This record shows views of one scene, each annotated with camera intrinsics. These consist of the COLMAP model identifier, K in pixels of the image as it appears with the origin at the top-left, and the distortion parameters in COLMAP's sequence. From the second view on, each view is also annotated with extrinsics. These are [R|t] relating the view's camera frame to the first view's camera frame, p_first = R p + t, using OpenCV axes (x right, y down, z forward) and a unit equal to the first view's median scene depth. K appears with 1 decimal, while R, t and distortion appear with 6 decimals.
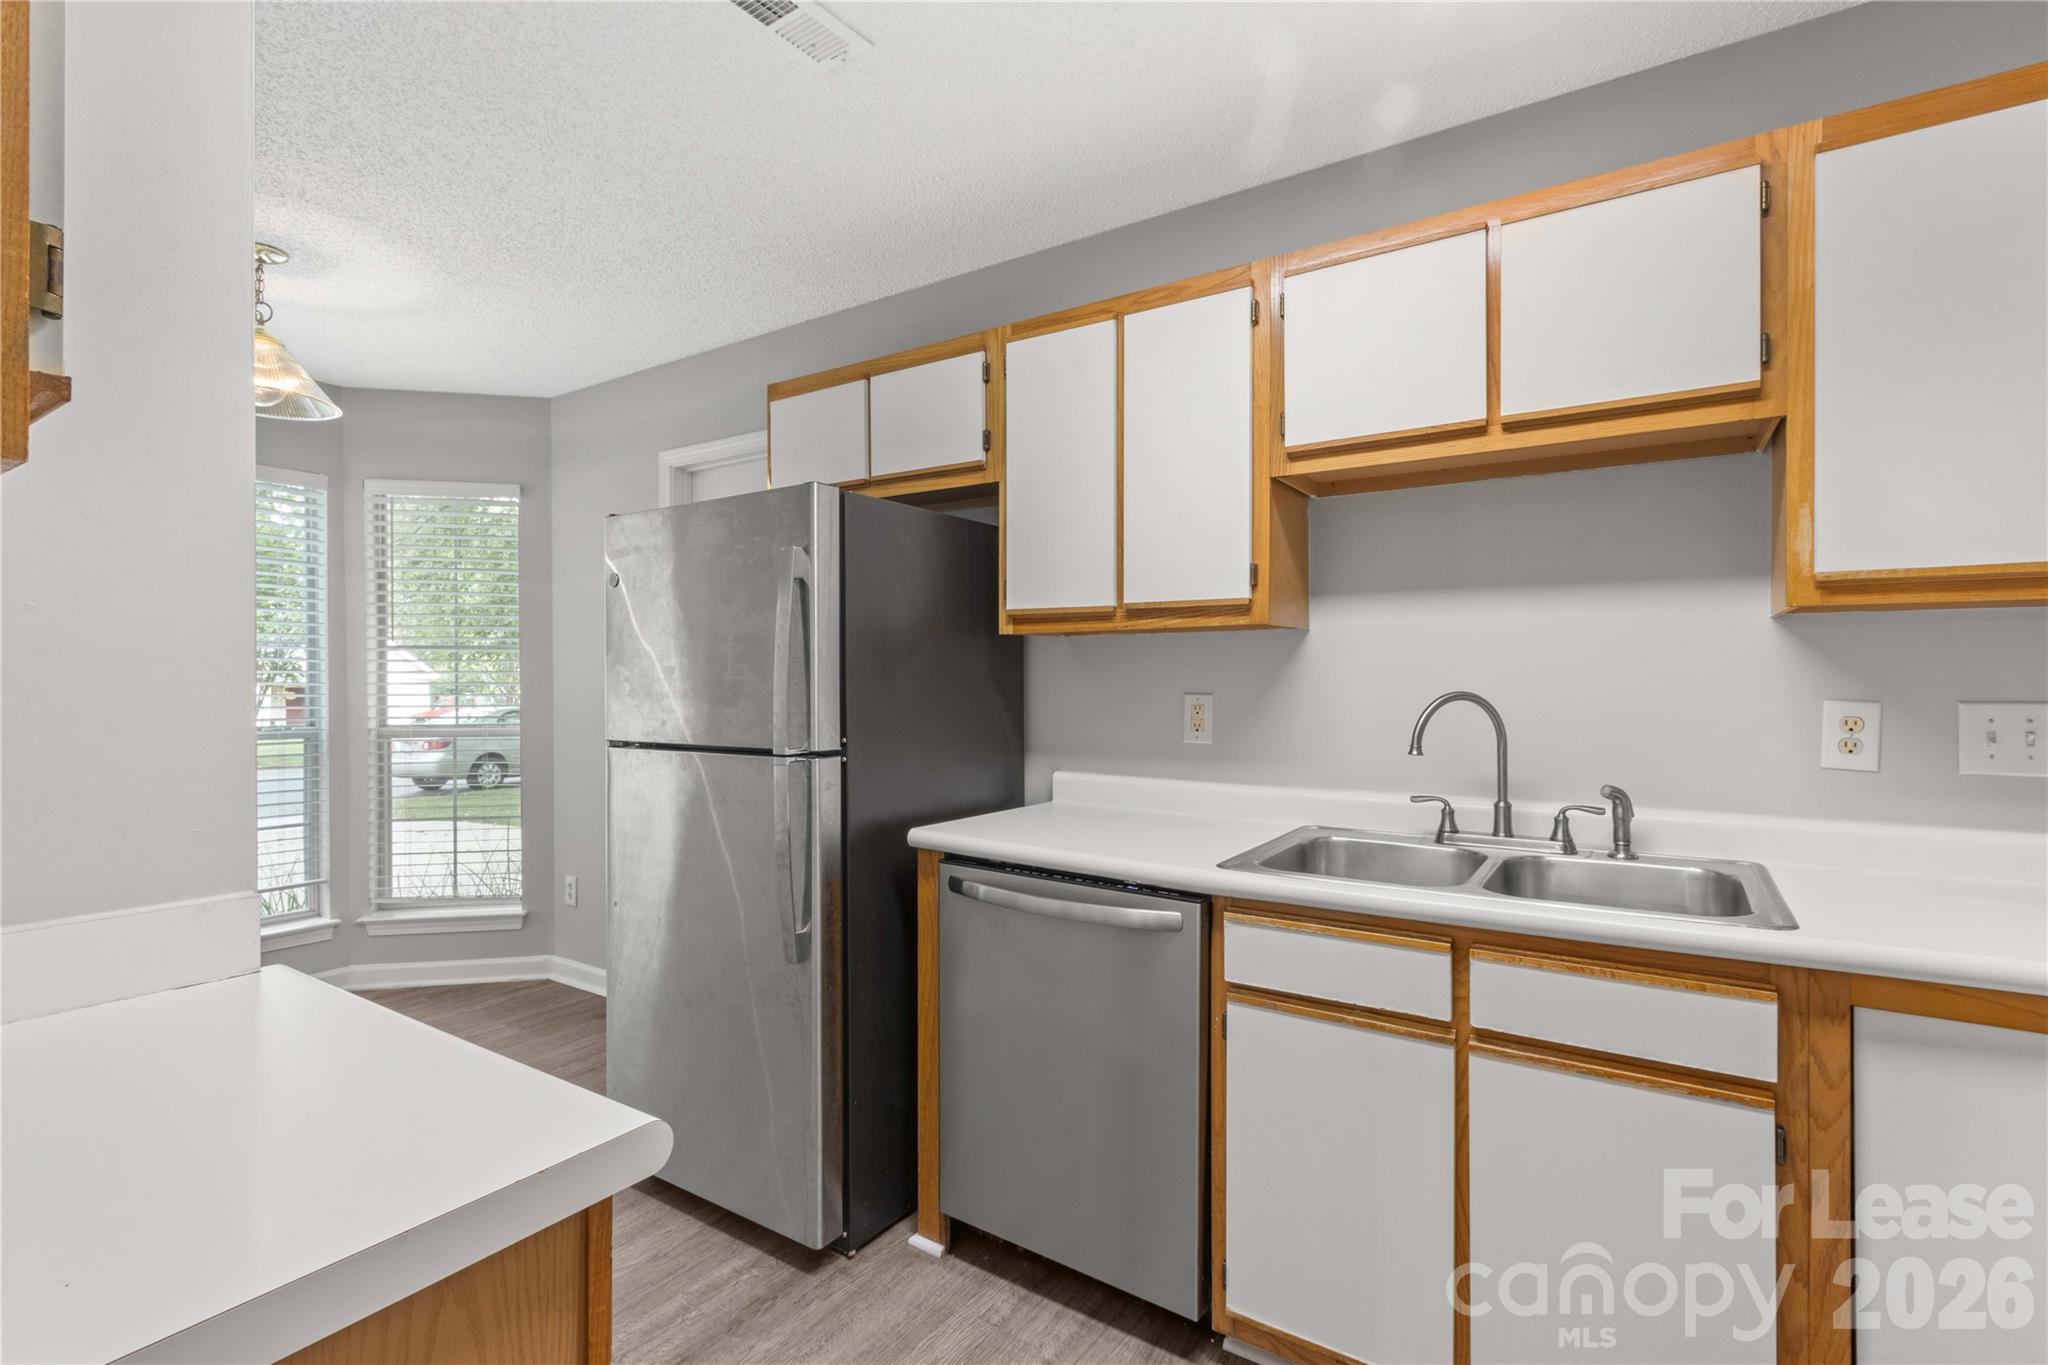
lens RADIAL K [[941.4, 0, 1025.3], [0, 941.4, 675.3], [0, 0, 1]] dist [-0.000213, -0.001288]
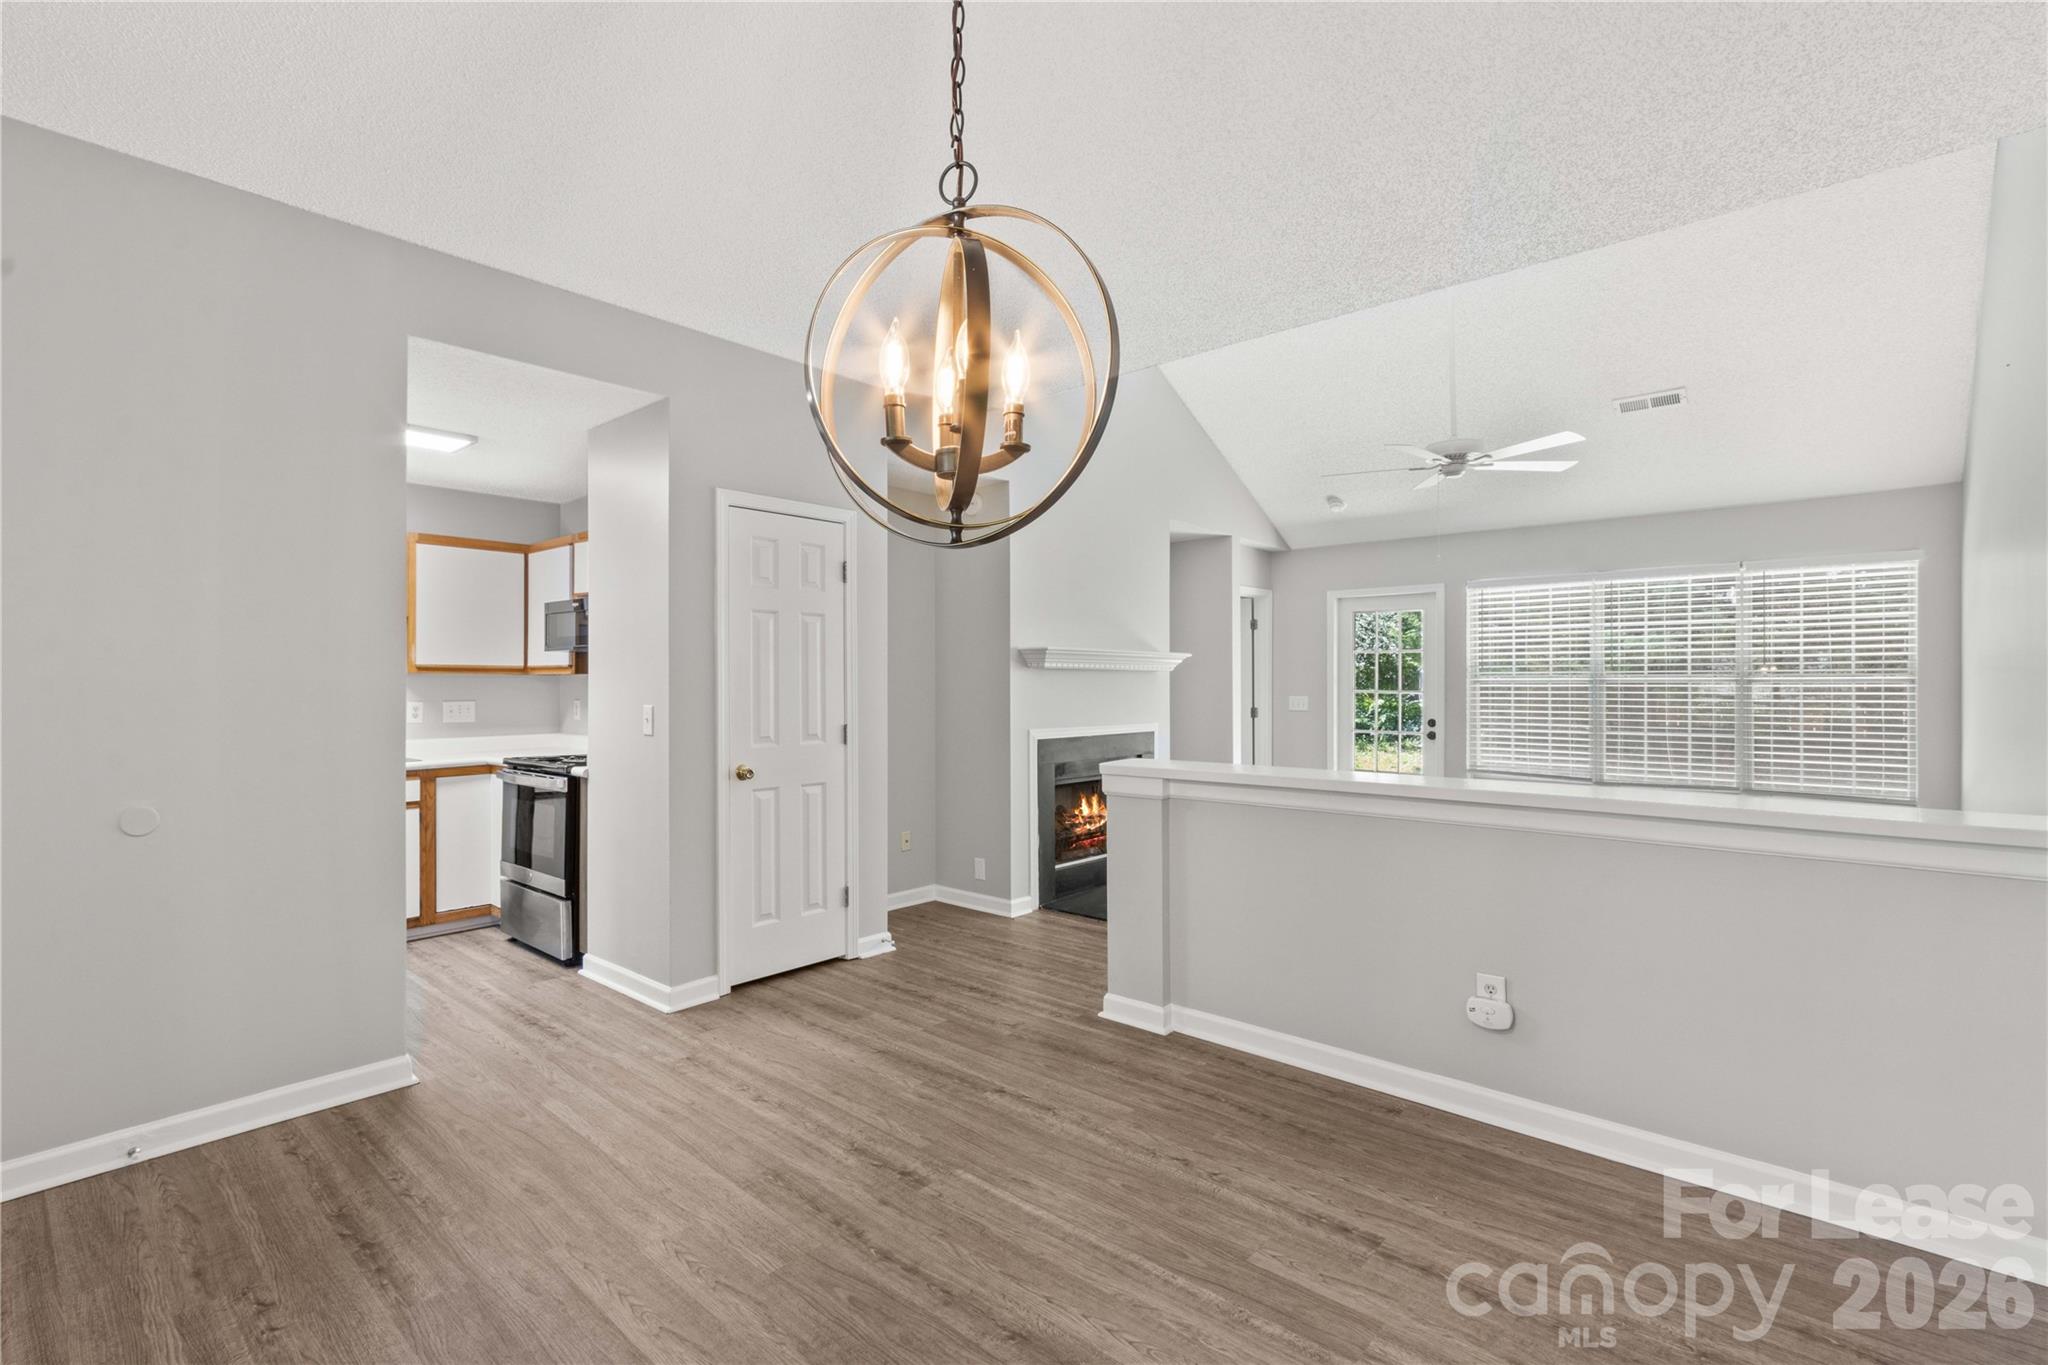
lens RADIAL K [[921.3, 0, 1024.0], [0, 921.3, 682.5], [0, 0, 1]] dist [-0.000014, -0.000997]
pose [[0.147731, 0.007714, 0.988998, -1.811085], [-0.001286, 0.999970, -0.007608, -0.015158], [-0.989027, -0.000148, 0.147736, -1.414742]]
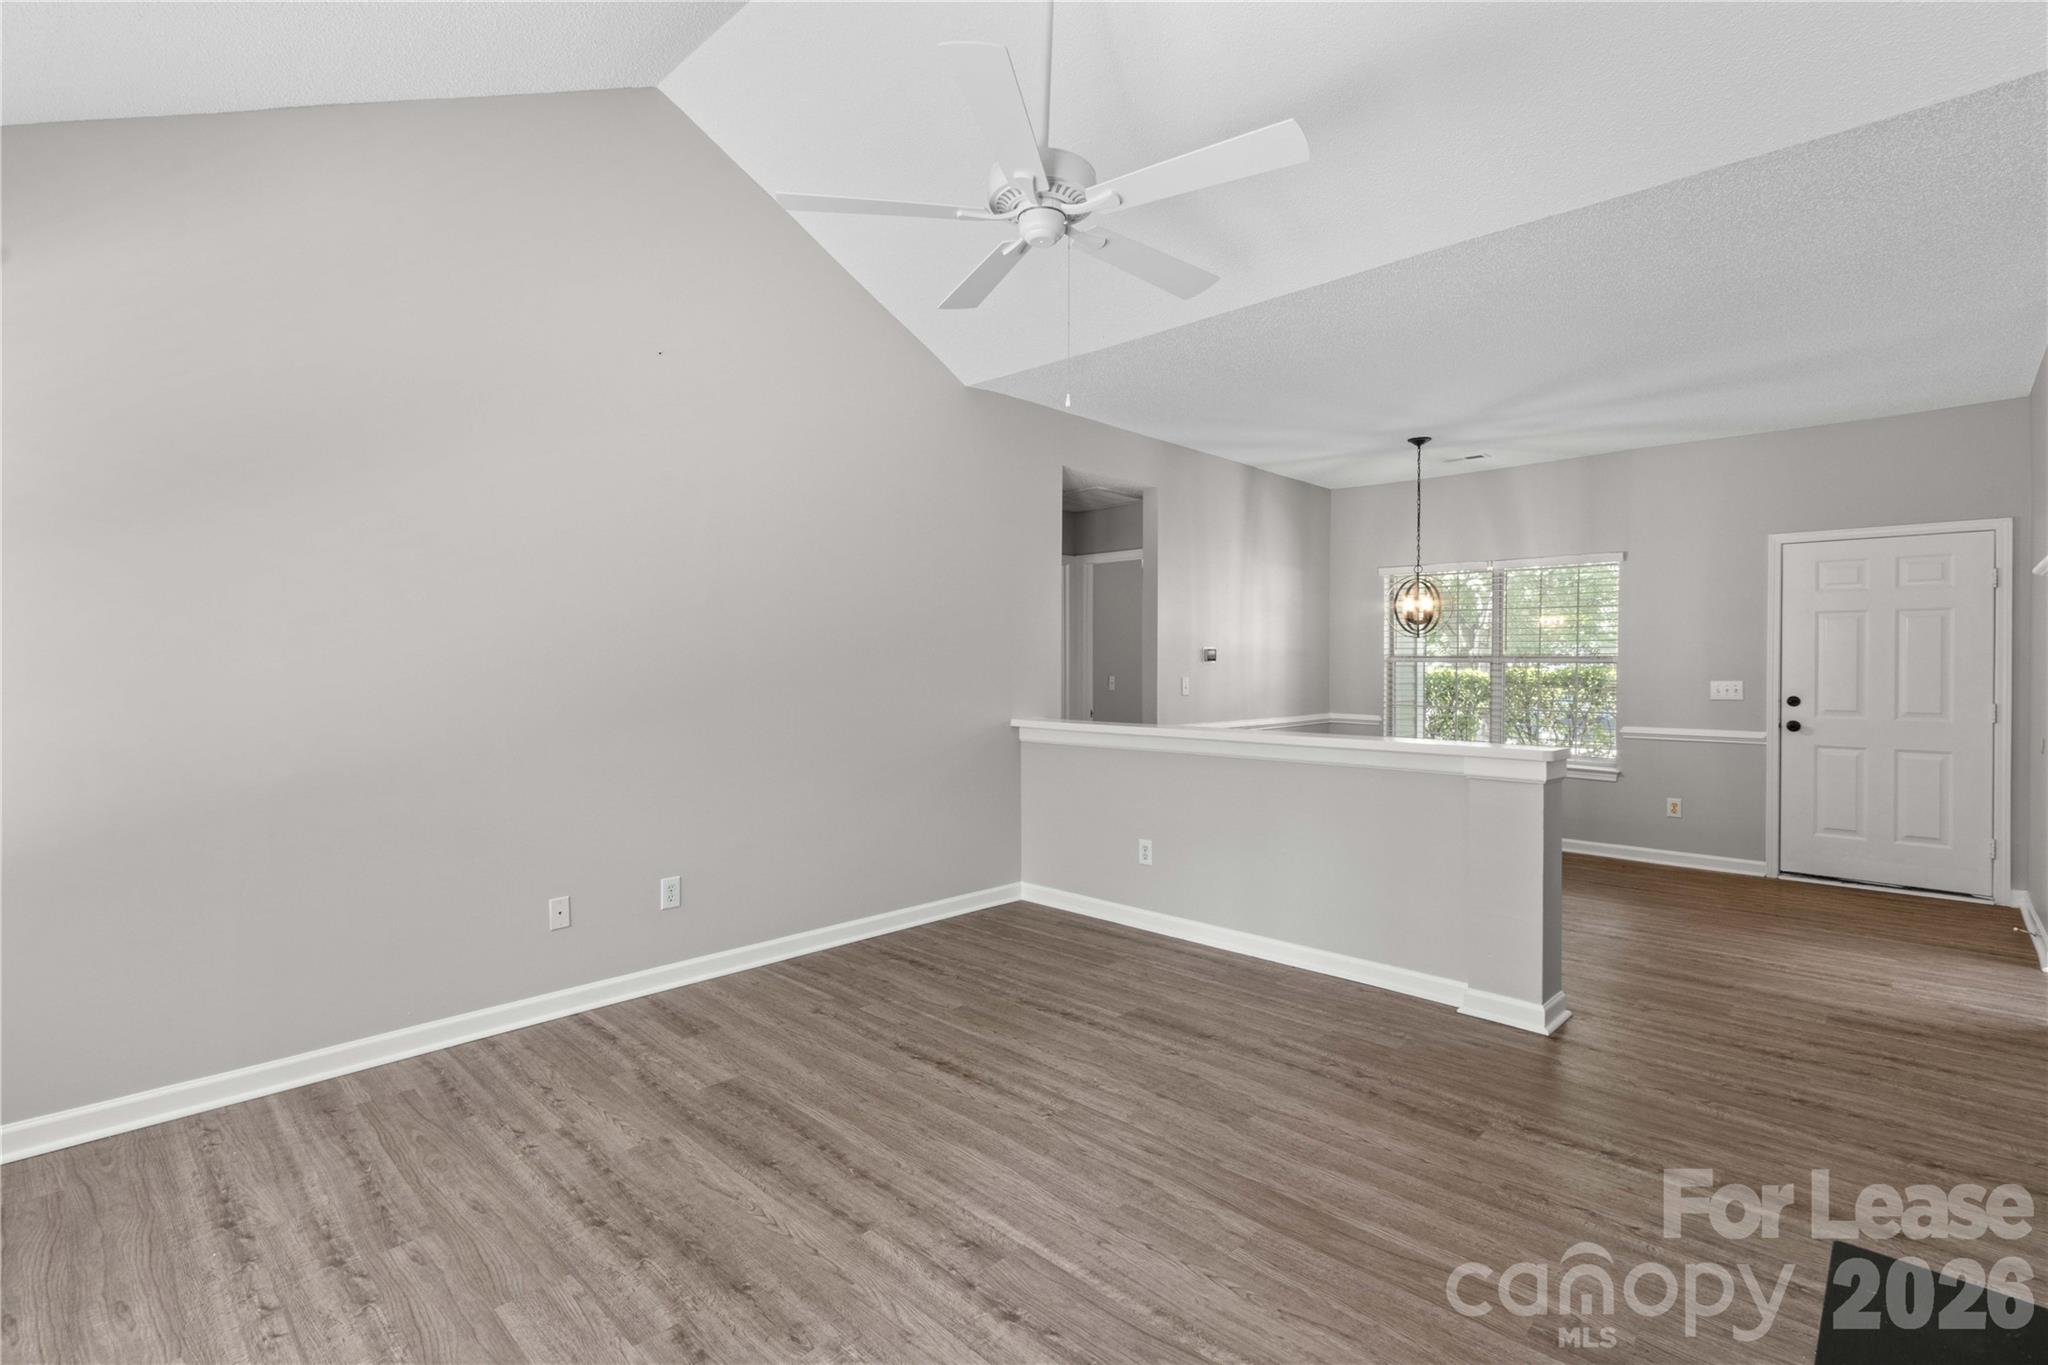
lens RADIAL K [[939.7, 0, 1008.9], [0, 939.7, 668.2], [0, 0, 1]] dist [0.001594, -0.000888]
pose [[-0.201147, 0.010907, -0.979500, 2.315408], [-0.000070, 0.999938, 0.011148, -0.041918], [0.979561, 0.002311, -0.201133, -2.027124]]
